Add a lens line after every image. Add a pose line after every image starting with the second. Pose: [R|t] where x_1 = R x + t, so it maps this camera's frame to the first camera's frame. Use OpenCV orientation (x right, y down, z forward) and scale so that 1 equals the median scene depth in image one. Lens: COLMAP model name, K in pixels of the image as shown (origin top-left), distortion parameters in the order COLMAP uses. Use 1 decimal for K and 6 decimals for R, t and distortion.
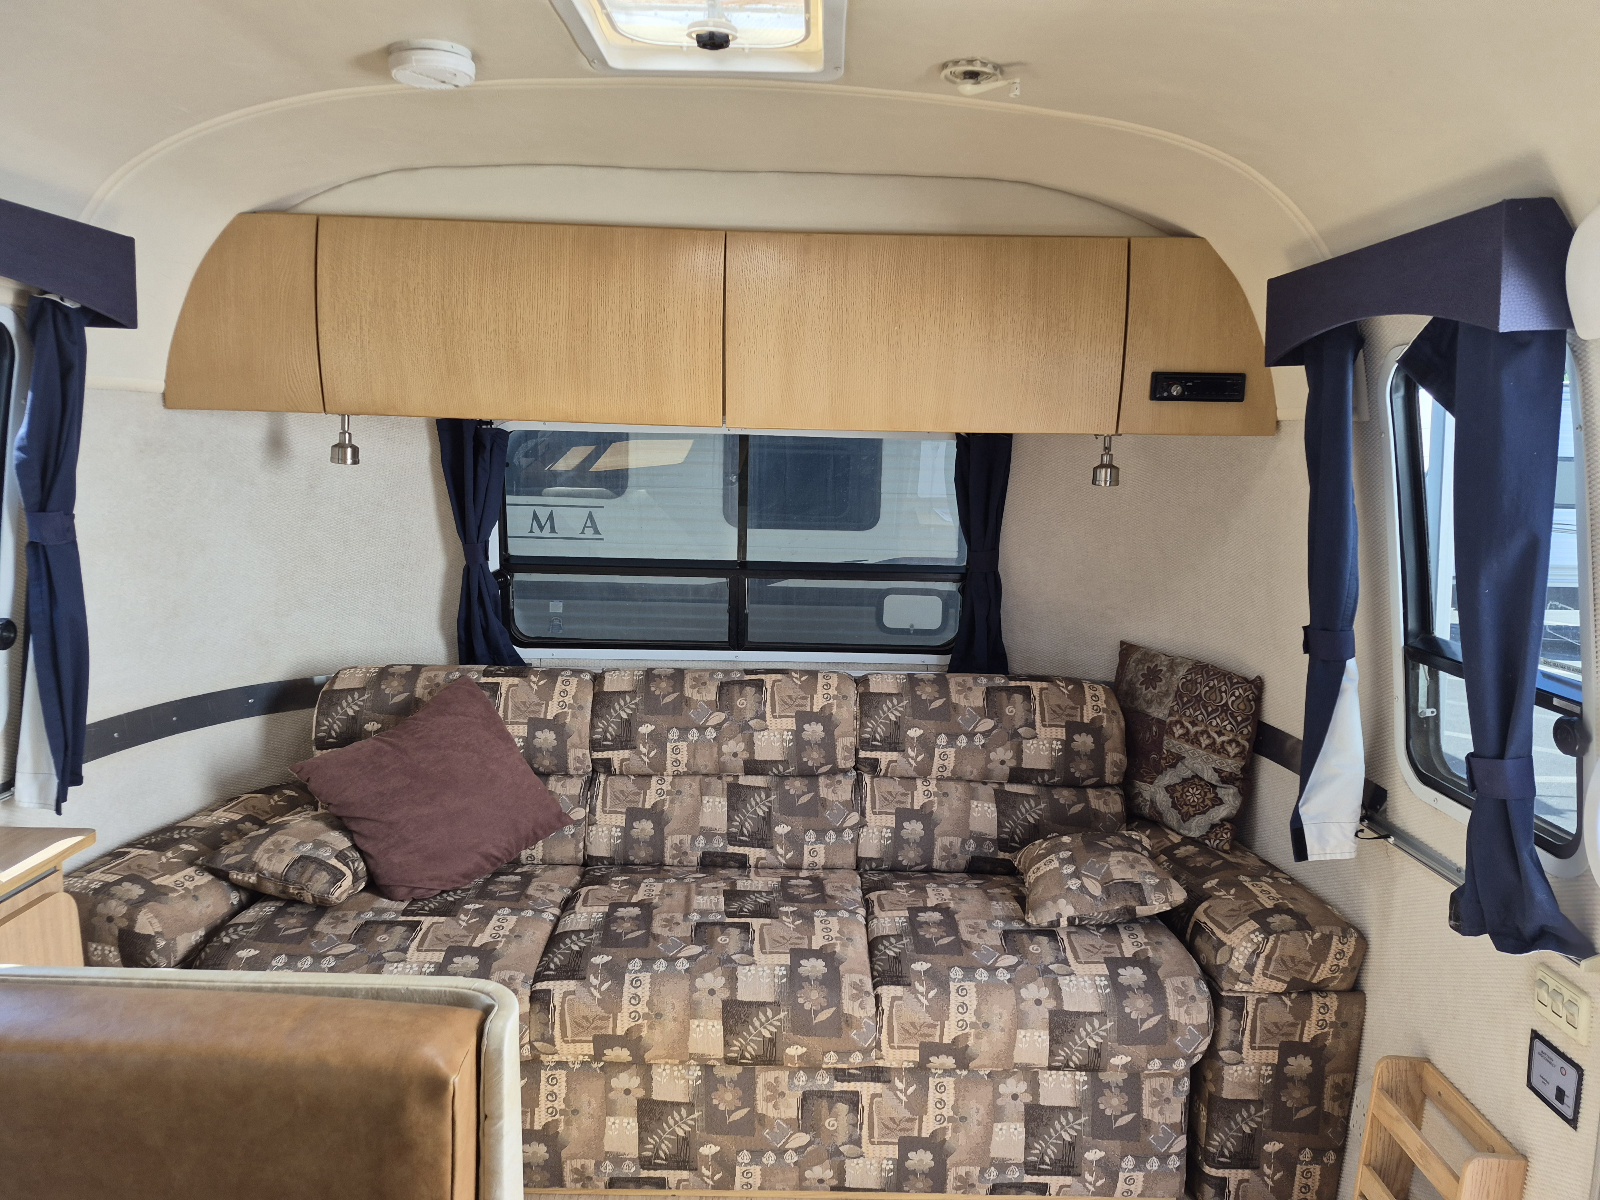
lens RADIAL K [[1102.3, 0, 802.7], [0, 1102.3, 589.8], [0, 0, 1]] dist [0.062672, -0.067474]
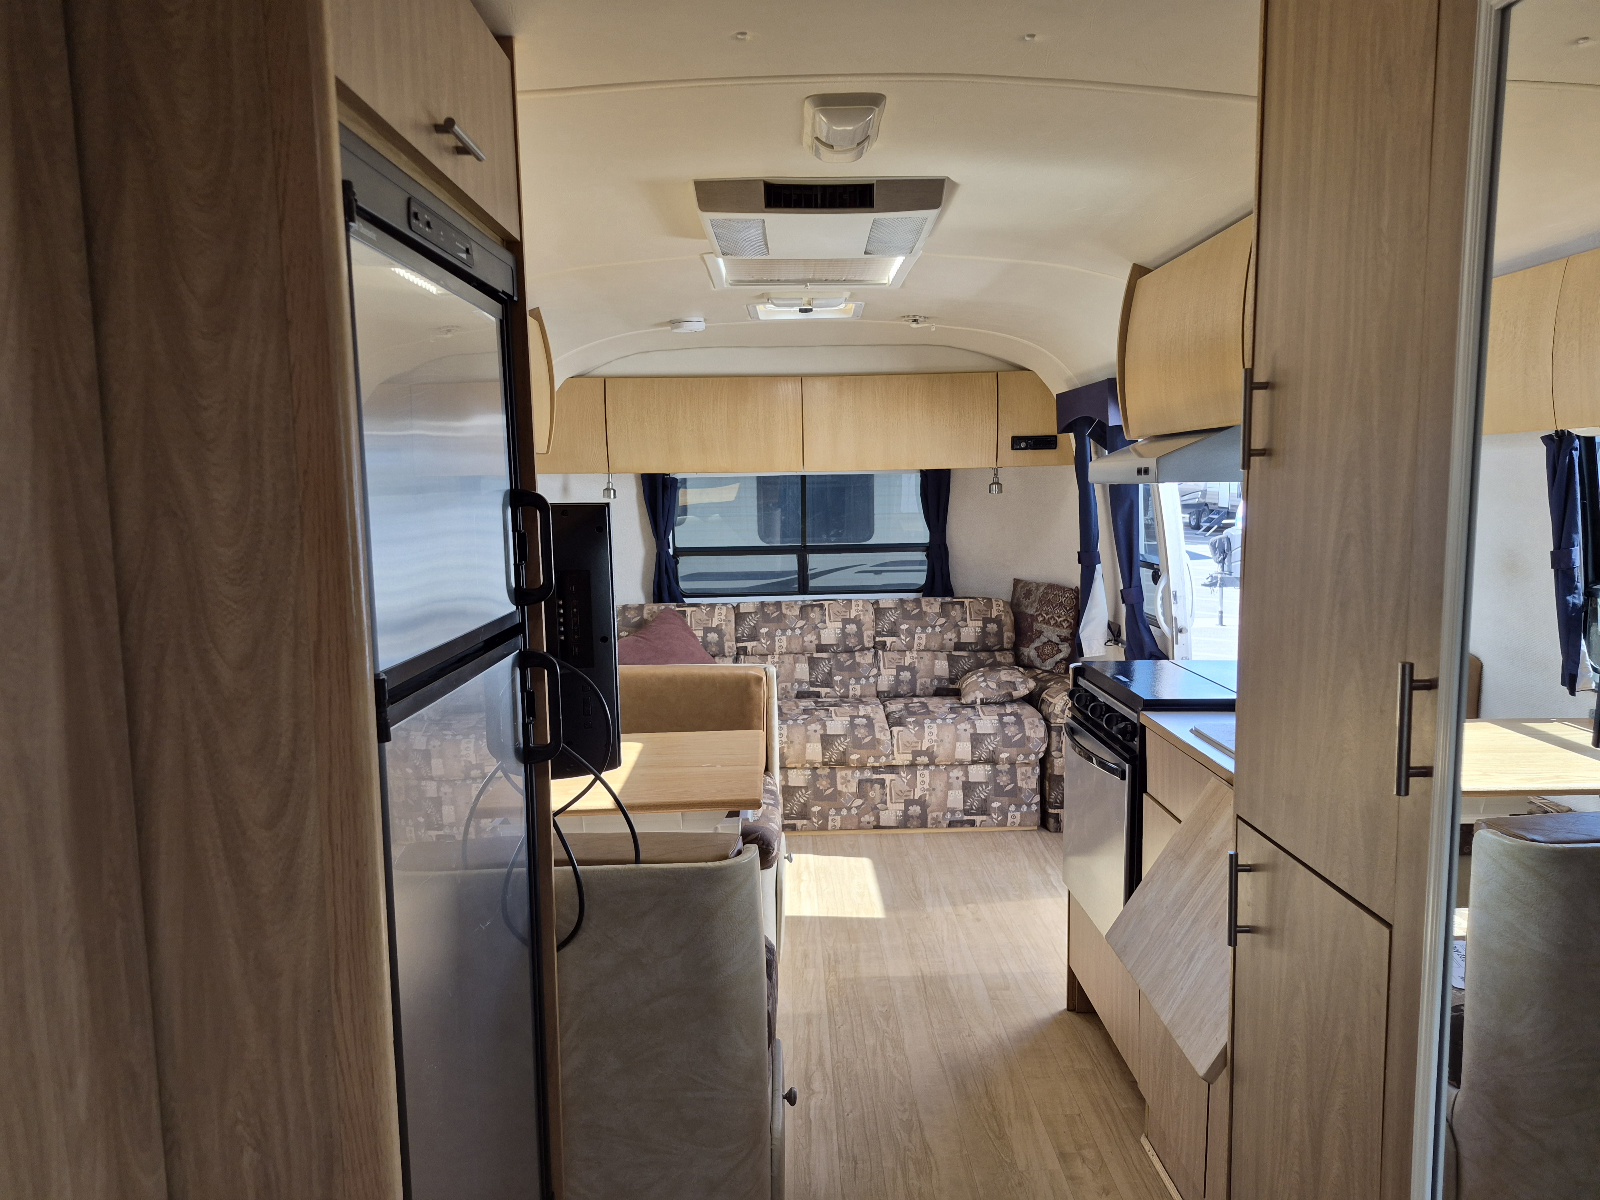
lens RADIAL K [[1102.3, 0, 796.1], [0, 1102.3, 608.1], [0, 0, 1]] dist [0.062672, -0.067474]
pose [[0.999136, -0.041169, 0.005632, -0.108456], [0.041269, 0.998969, -0.018927, 0.143035], [-0.004847, 0.019143, 0.999805, -1.037219]]
